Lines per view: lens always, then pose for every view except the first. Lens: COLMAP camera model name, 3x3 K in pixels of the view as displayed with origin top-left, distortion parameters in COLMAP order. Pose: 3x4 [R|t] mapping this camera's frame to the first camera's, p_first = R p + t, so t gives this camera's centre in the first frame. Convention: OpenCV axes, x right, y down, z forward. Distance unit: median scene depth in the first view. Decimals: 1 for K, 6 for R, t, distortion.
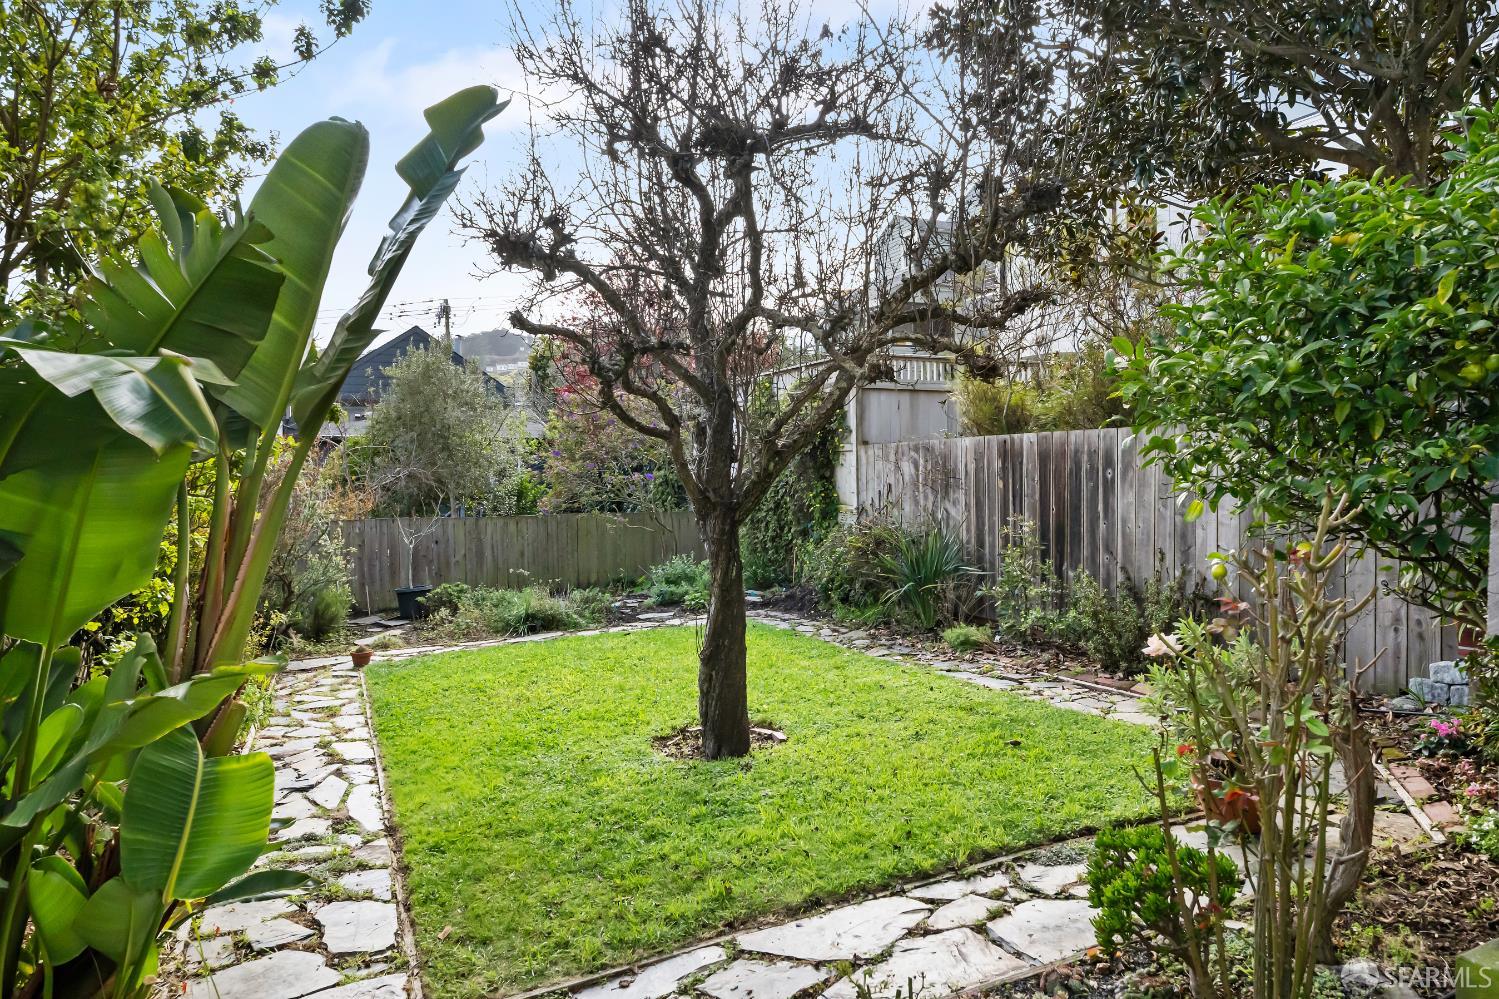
lens RADIAL K [[988.2, 0, 748.6], [0, 988.2, 496.1], [0, 0, 1]] dist [-0.005580, -0.001445]
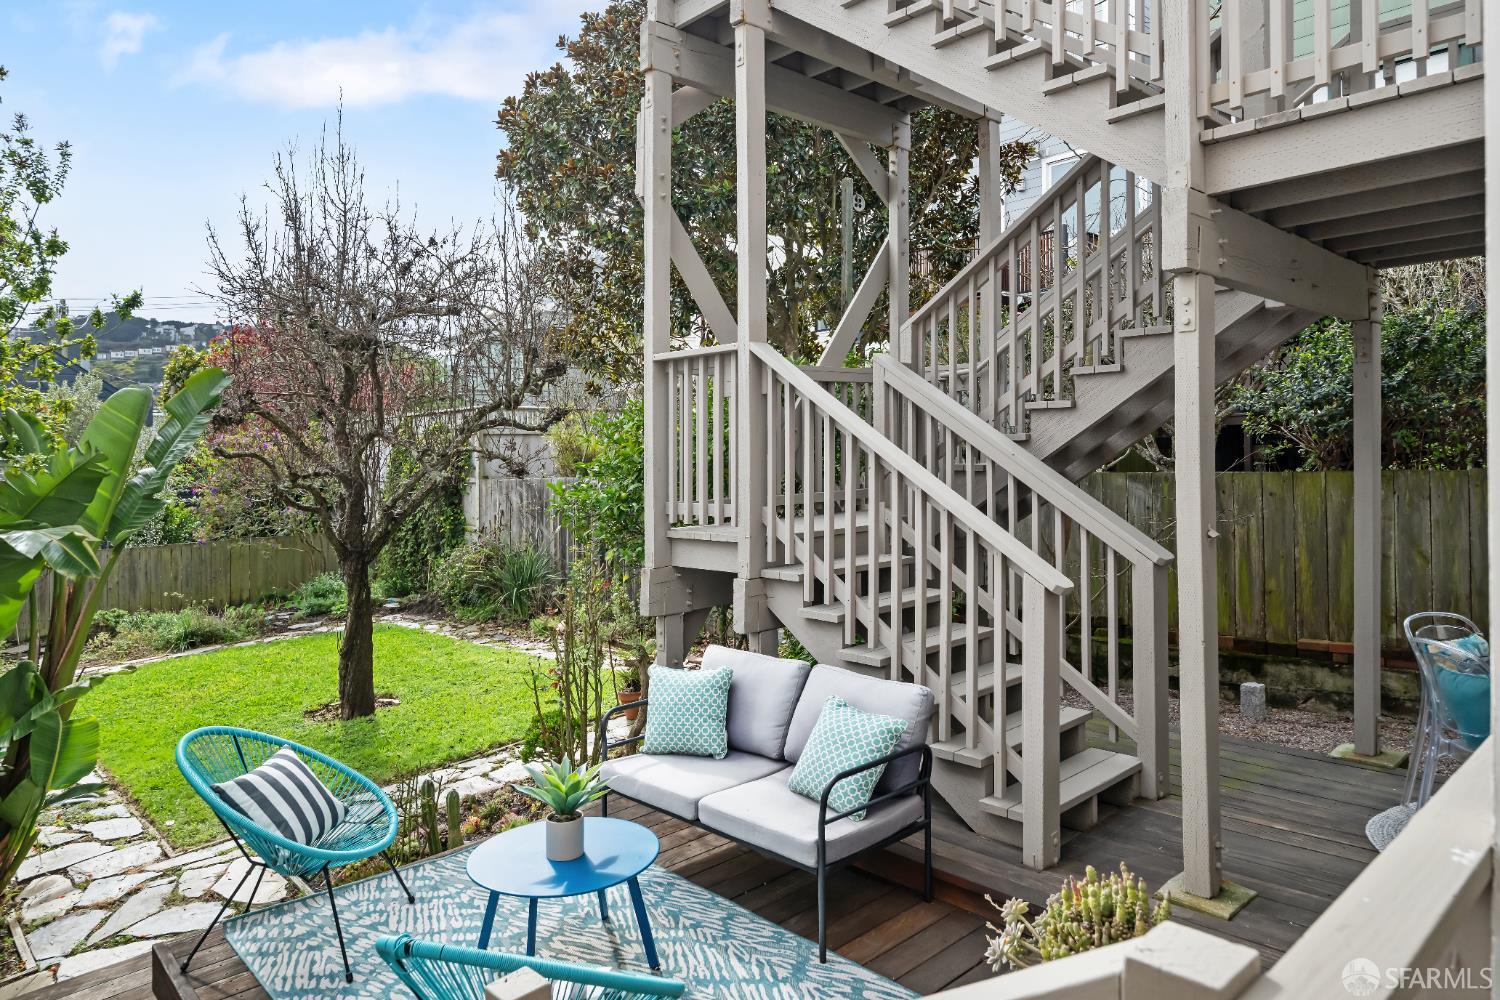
lens RADIAL K [[950.1, 0, 767.8], [0, 950.1, 399.2], [0, 0, 1]] dist [-0.004824, 0.000229]
pose [[0.935700, 0.006632, 0.352735, 0.029918], [0.024605, 0.996162, -0.083999, -0.052857], [-0.351939, 0.087277, 0.931945, -0.377446]]
